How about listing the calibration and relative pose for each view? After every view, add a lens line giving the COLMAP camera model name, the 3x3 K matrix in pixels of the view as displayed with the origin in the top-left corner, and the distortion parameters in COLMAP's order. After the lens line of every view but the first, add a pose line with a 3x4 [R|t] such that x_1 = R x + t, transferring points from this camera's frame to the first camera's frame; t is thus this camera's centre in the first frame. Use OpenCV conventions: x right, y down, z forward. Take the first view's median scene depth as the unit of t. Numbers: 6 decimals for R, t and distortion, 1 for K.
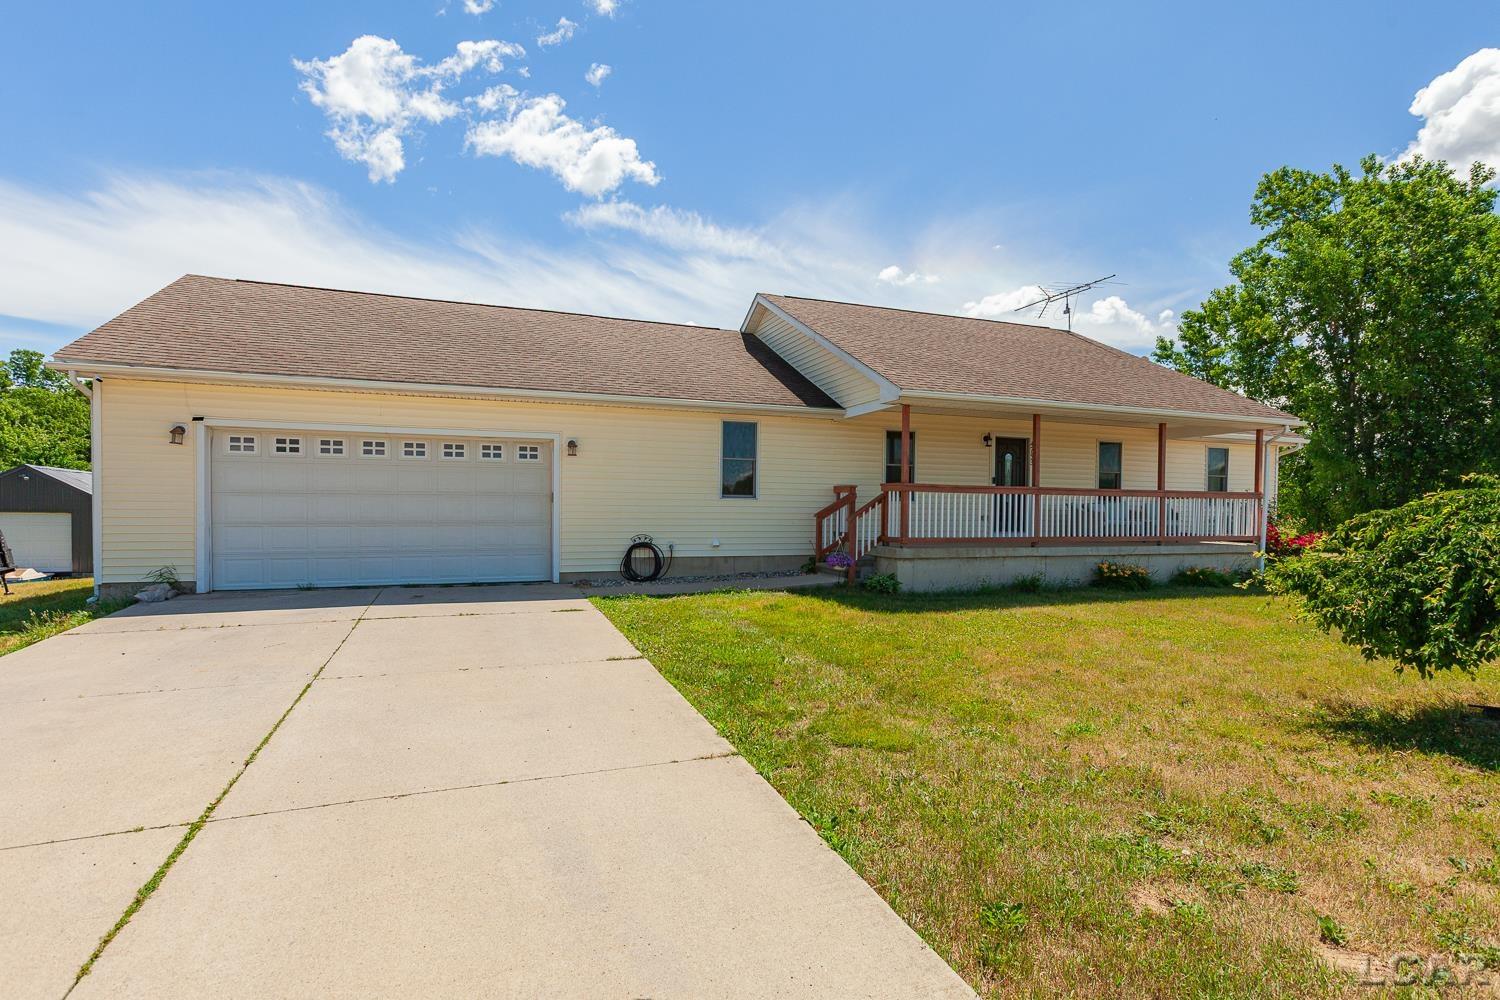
lens RADIAL K [[705.2, 0, 750.0], [0, 705.2, 500.0], [0, 0, 1]] dist [-0.000102, -0.000015]
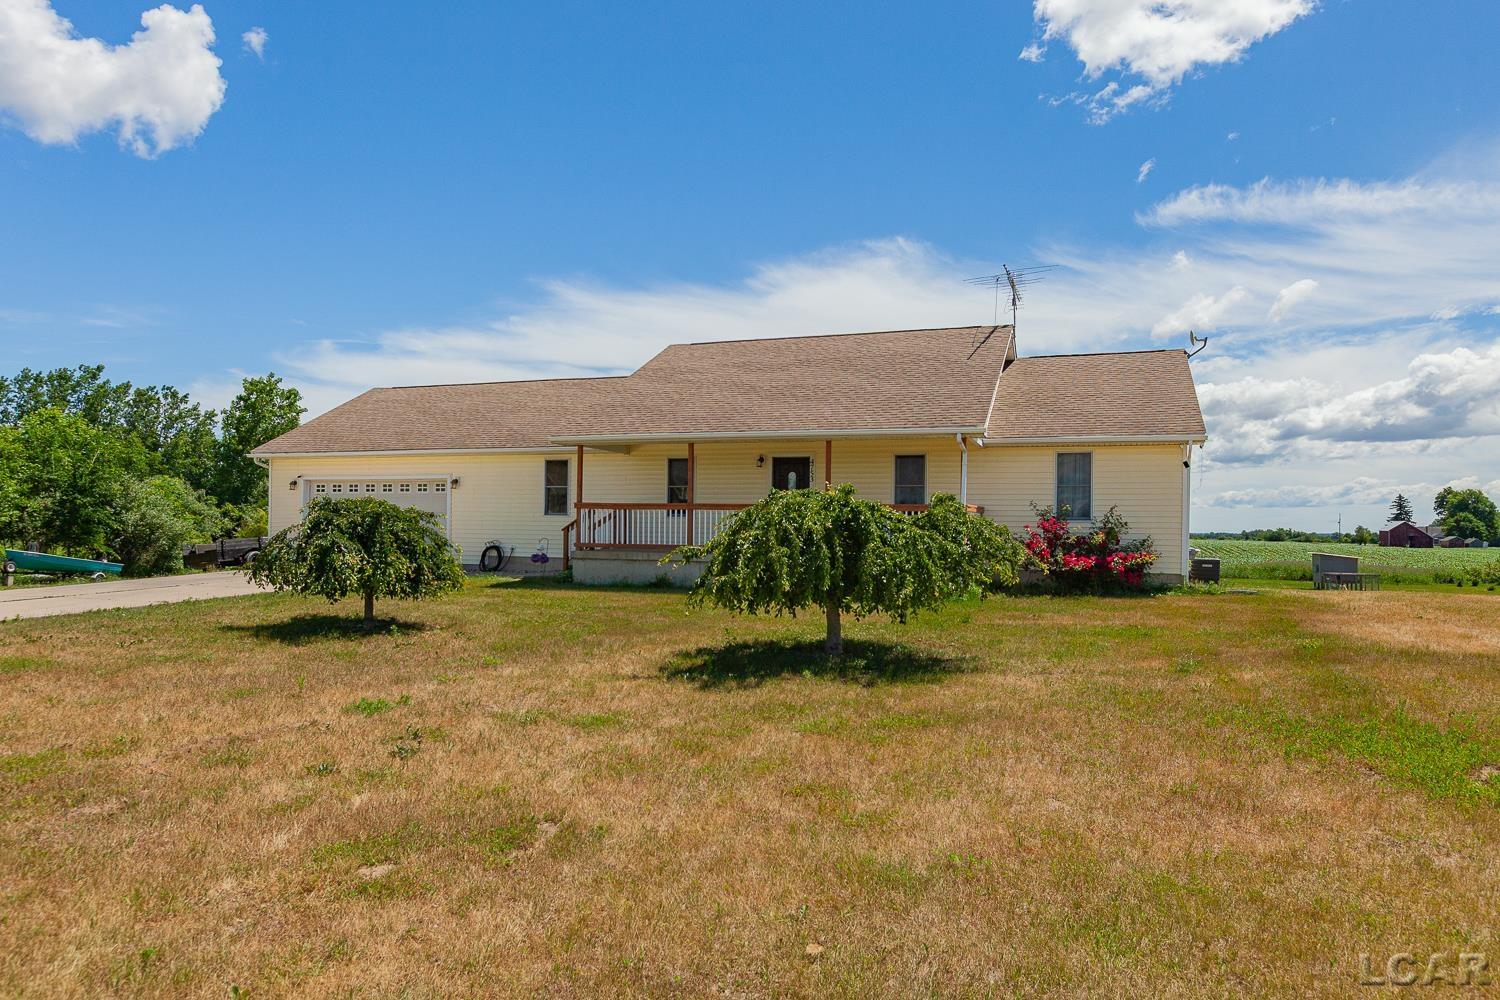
lens RADIAL K [[936.1, 0, 750.0], [0, 936.1, 500.0], [0, 0, 1]] dist [-0.000321, -0.000007]
pose [[0.761866, -0.019195, -0.647451, 1.450289], [0.002292, 0.999634, -0.026939, 0.017785], [0.647731, 0.019041, 0.761631, -0.138360]]
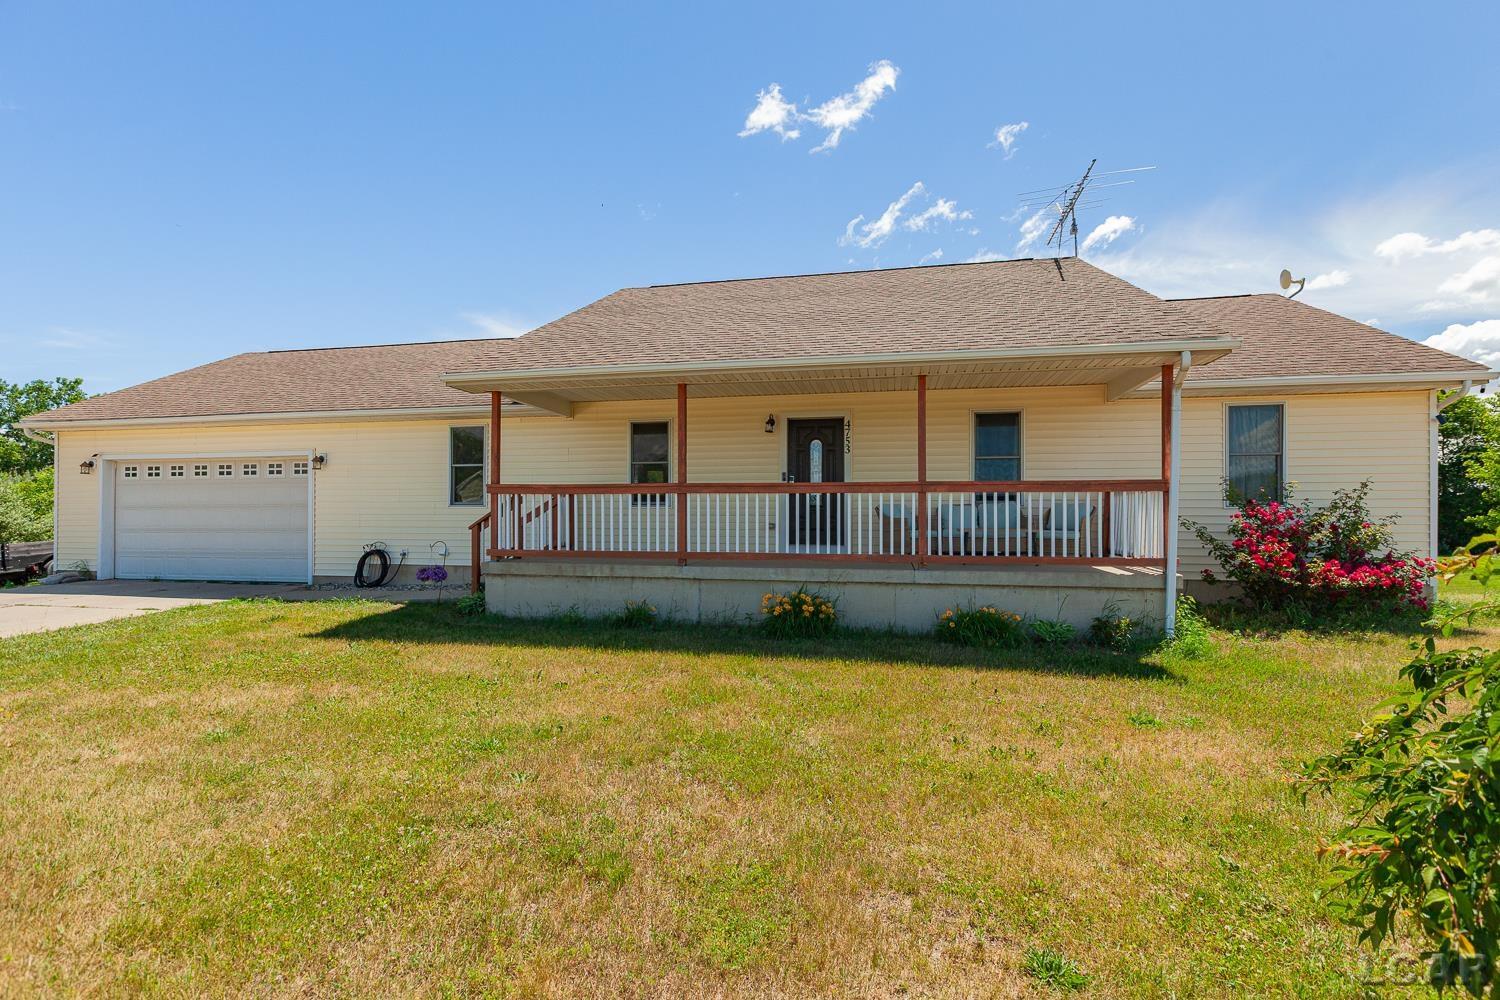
lens RADIAL K [[687.3, 0, 750.0], [0, 687.3, 500.0], [0, 0, 1]] dist [-0.001838, 0.000280]
pose [[0.845791, -0.020663, -0.533114, 0.812121], [0.013057, 0.999752, -0.018034, 0.011735], [0.533354, 0.008292, 0.845851, 0.416260]]
